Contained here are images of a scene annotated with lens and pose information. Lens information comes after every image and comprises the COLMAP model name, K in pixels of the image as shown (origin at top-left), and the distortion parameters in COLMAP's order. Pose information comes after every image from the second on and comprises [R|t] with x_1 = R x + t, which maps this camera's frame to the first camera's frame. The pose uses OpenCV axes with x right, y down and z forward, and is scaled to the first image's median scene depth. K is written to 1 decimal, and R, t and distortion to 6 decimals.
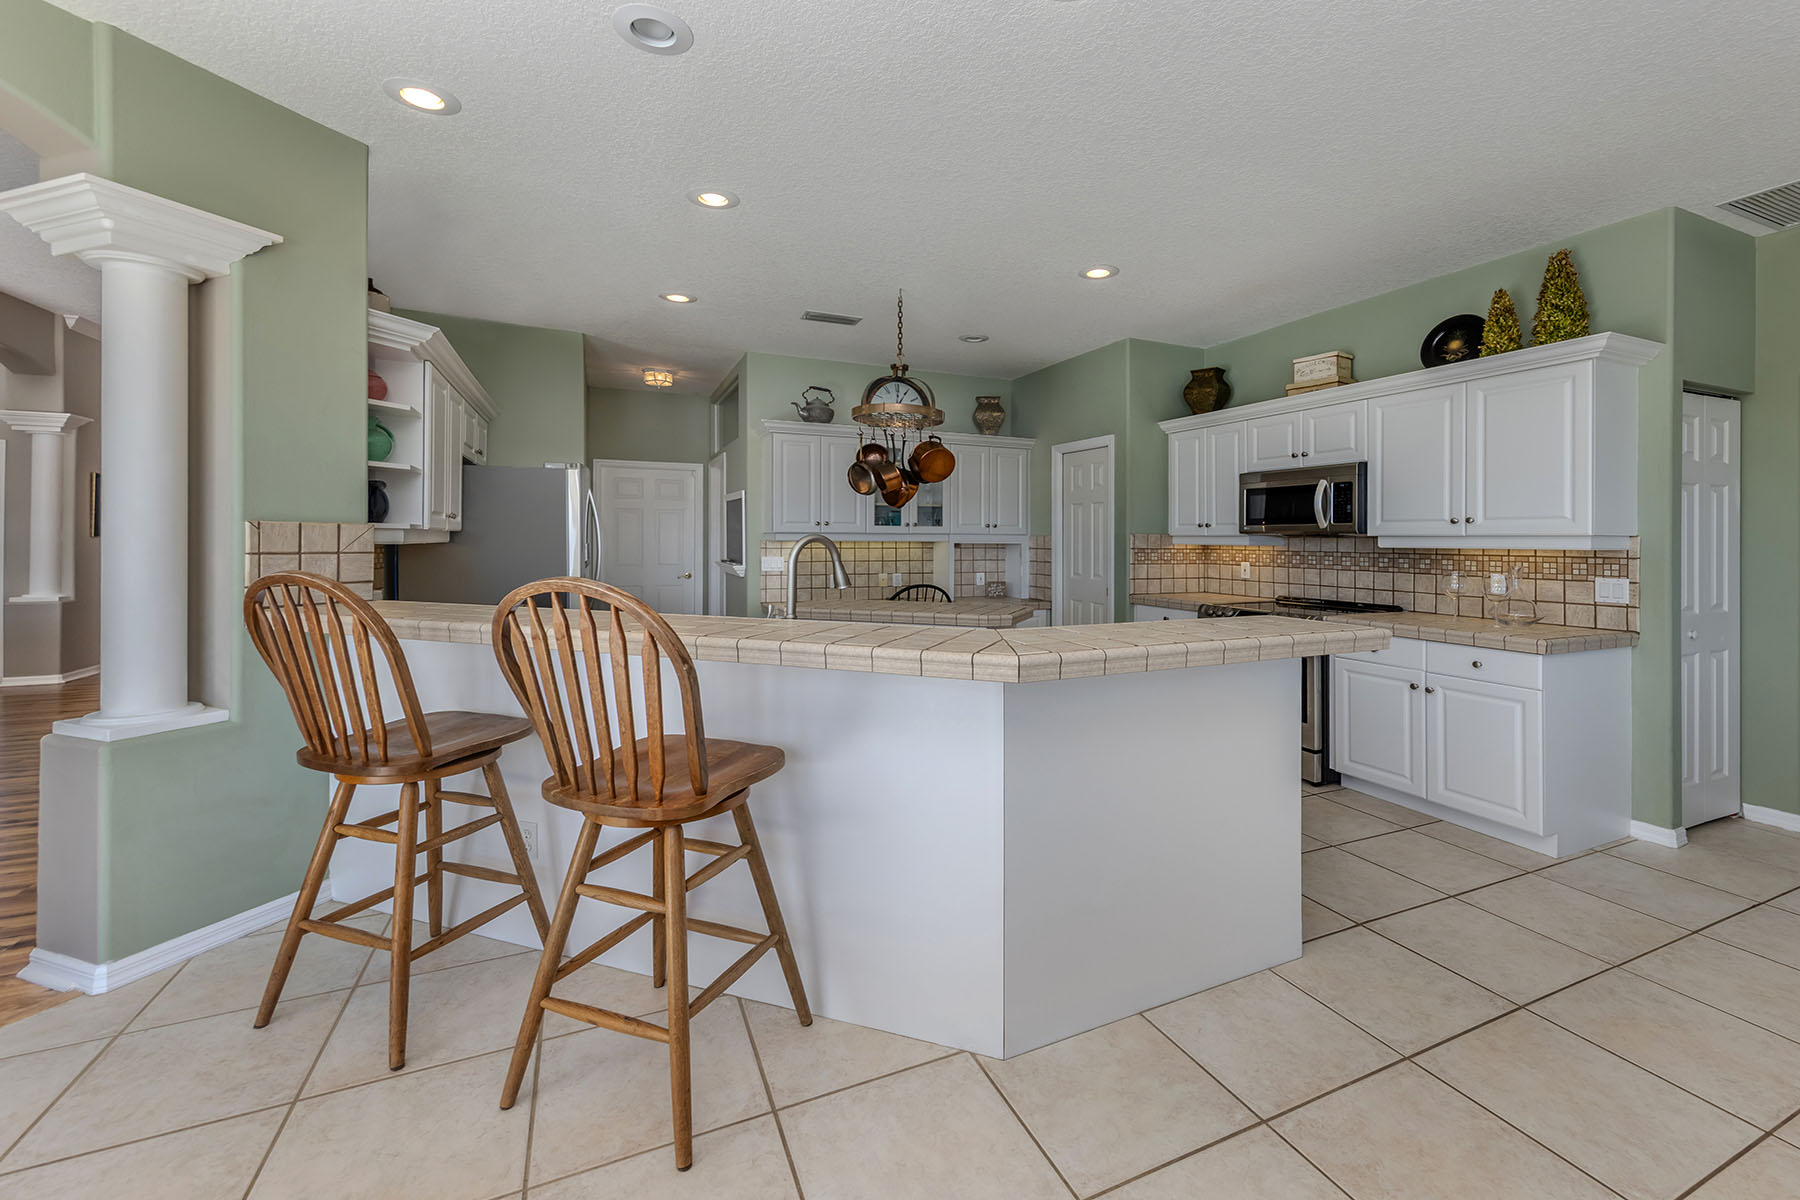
lens RADIAL K [[751.0, 0, 903.1], [0, 751.0, 543.8], [0, 0, 1]] dist [-0.013392, -0.000039]
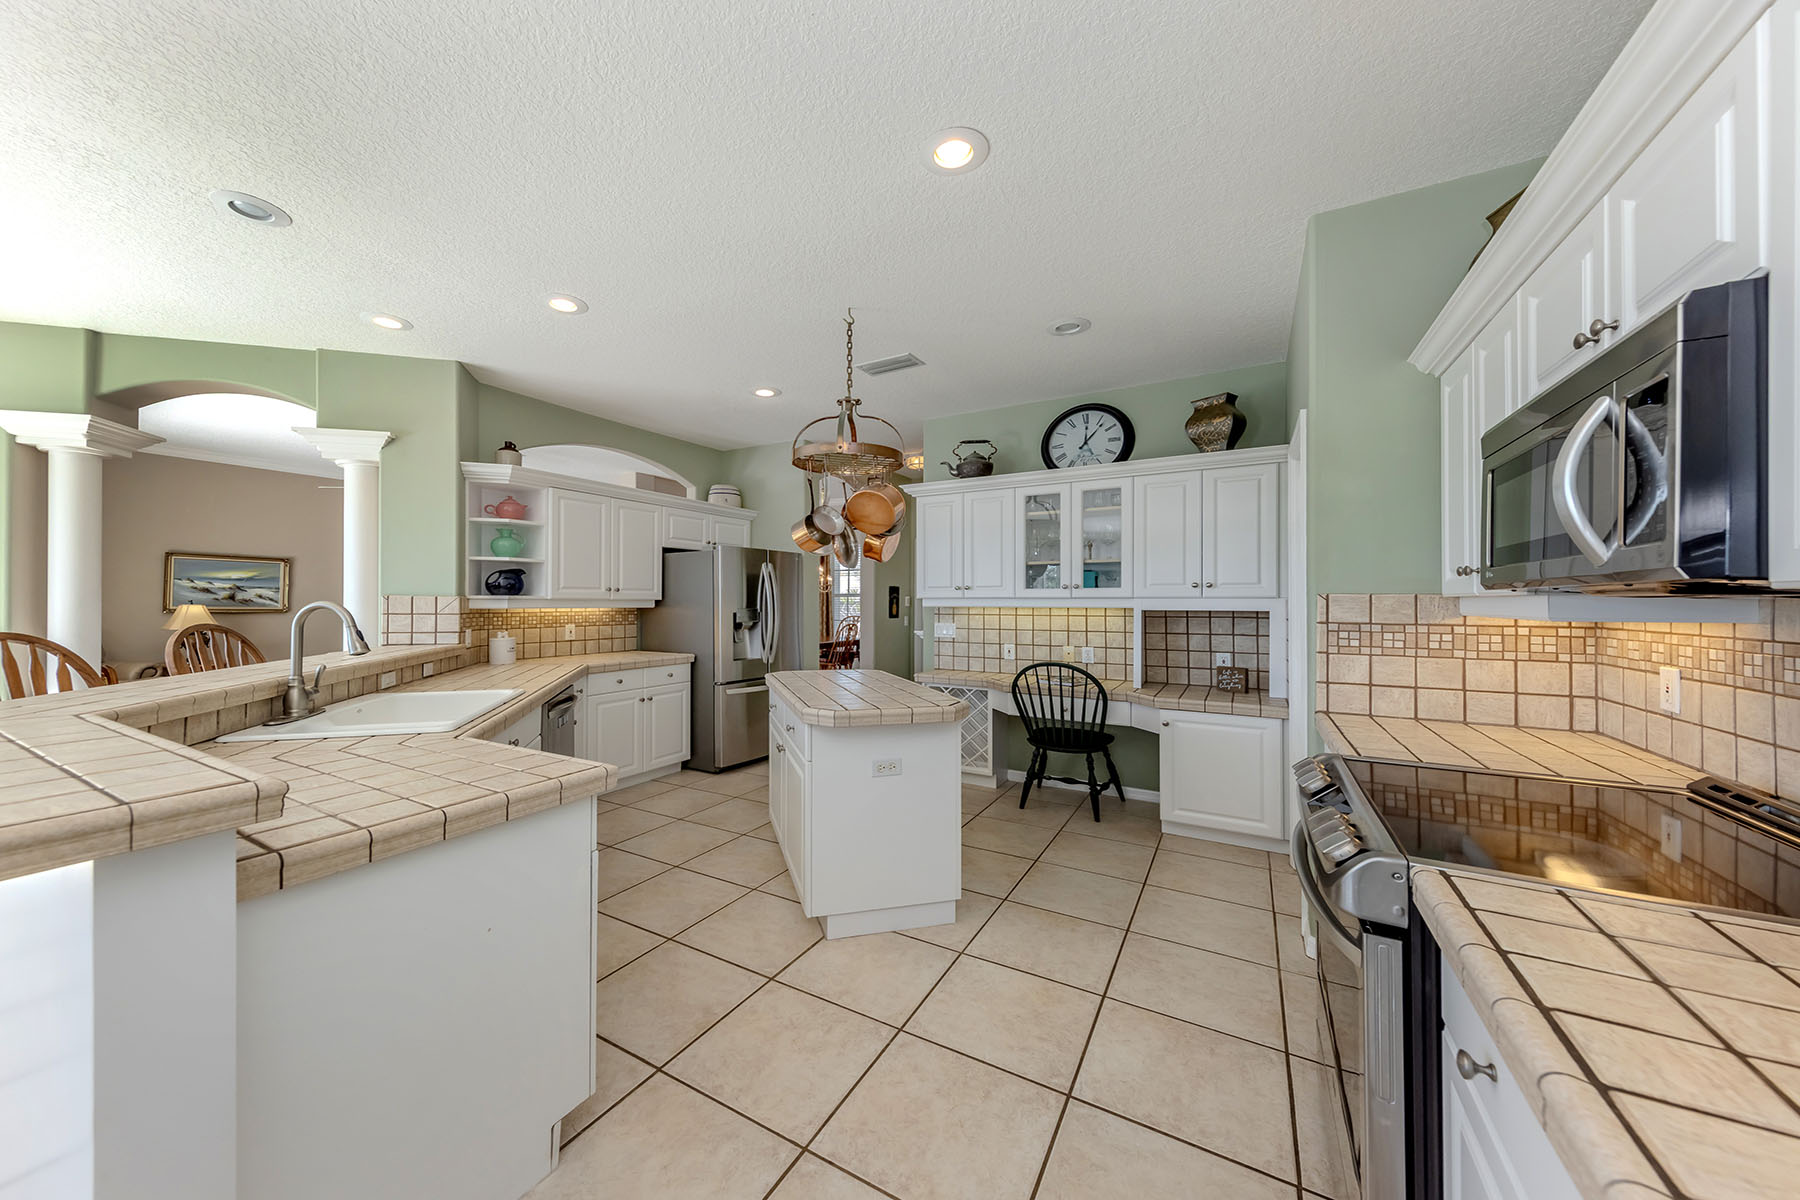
lens RADIAL K [[612.8, 0, 889.8], [0, 612.8, 604.5], [0, 0, 1]] dist [0.001225, -0.000043]
pose [[0.598484, -0.001031, -0.801134, 0.464505], [-0.003792, 0.999984, -0.004120, -0.003537], [0.801126, 0.005504, 0.598471, 0.507454]]
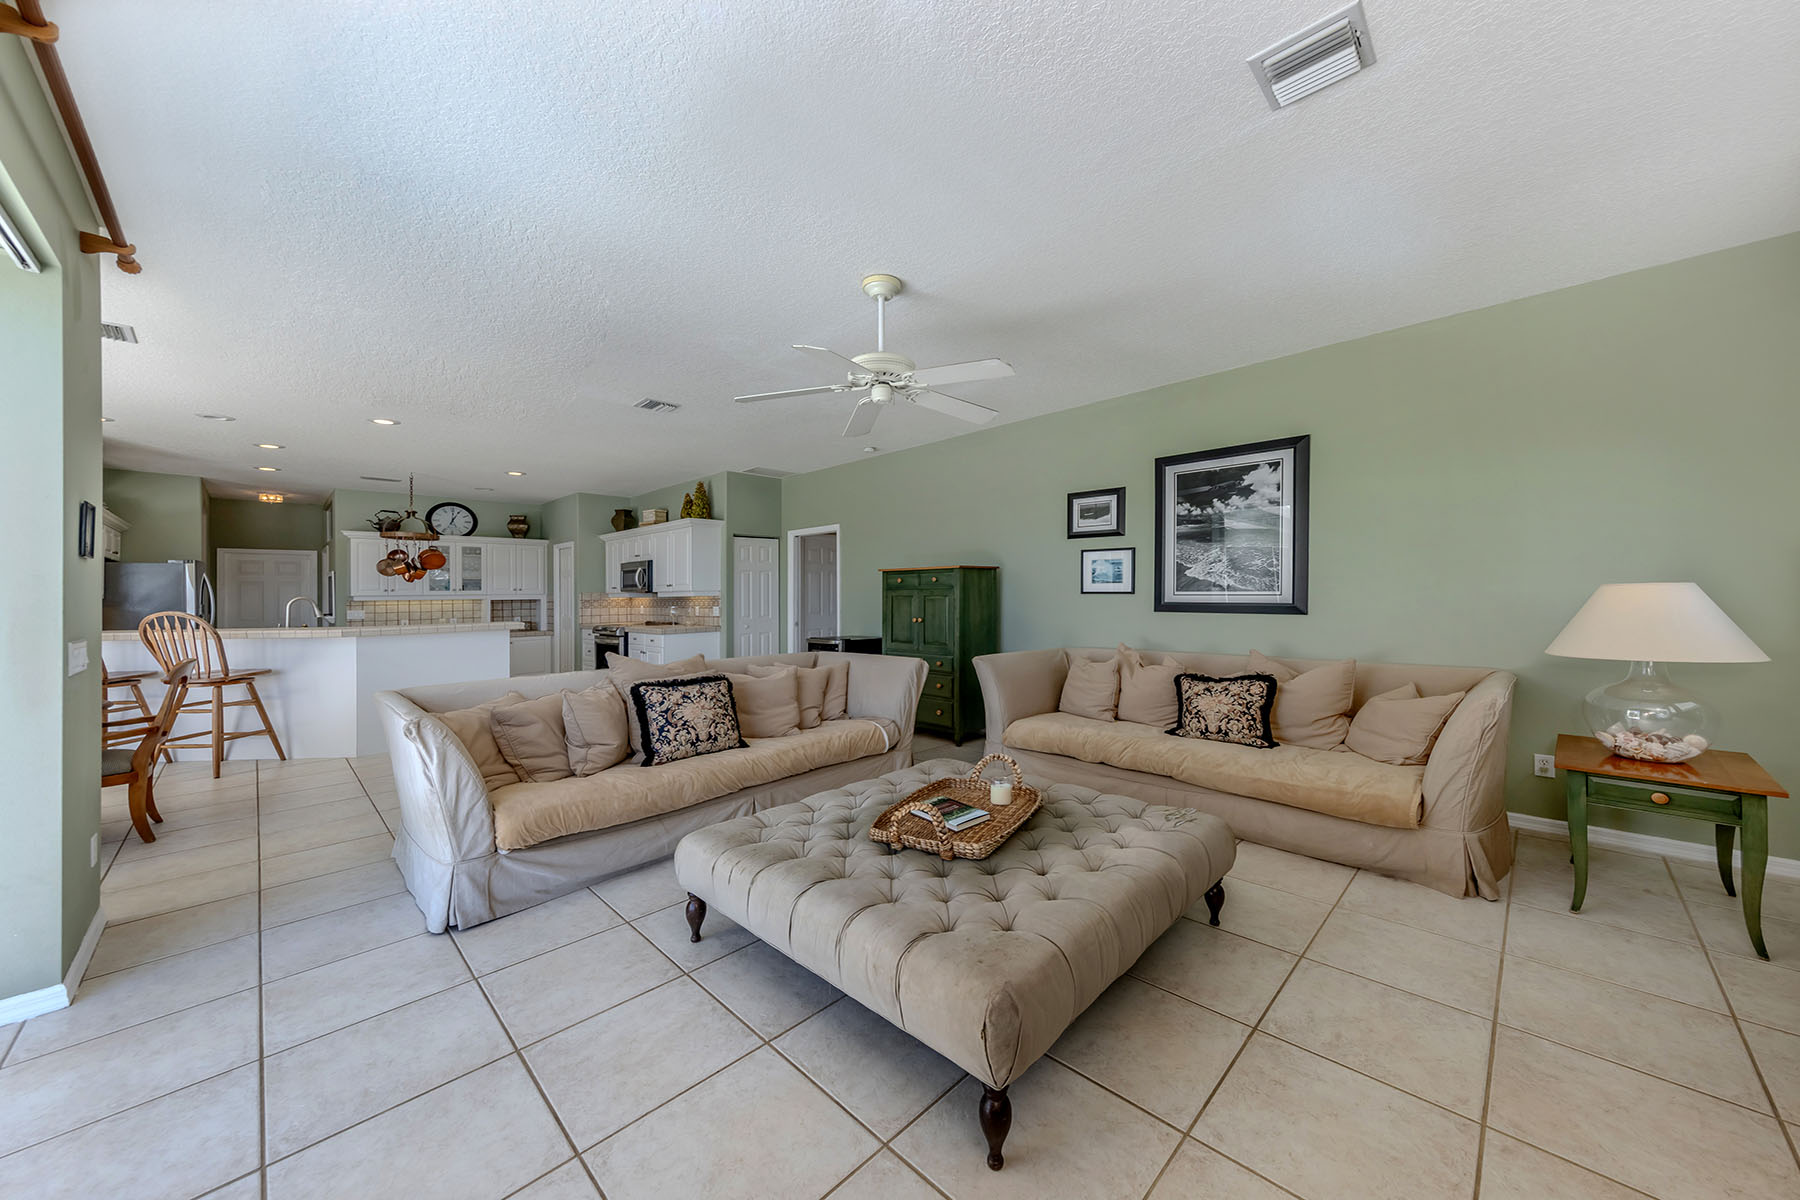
lens RADIAL K [[636.6, 0, 894.0], [0, 636.6, 588.1], [0, 0, 1]] dist [0.000456, -0.000284]
pose [[0.923157, -0.017433, 0.384027, 0.421442], [0.024763, 0.999593, -0.014152, 0.018159], [-0.383624, 0.022574, 0.923213, -0.836465]]
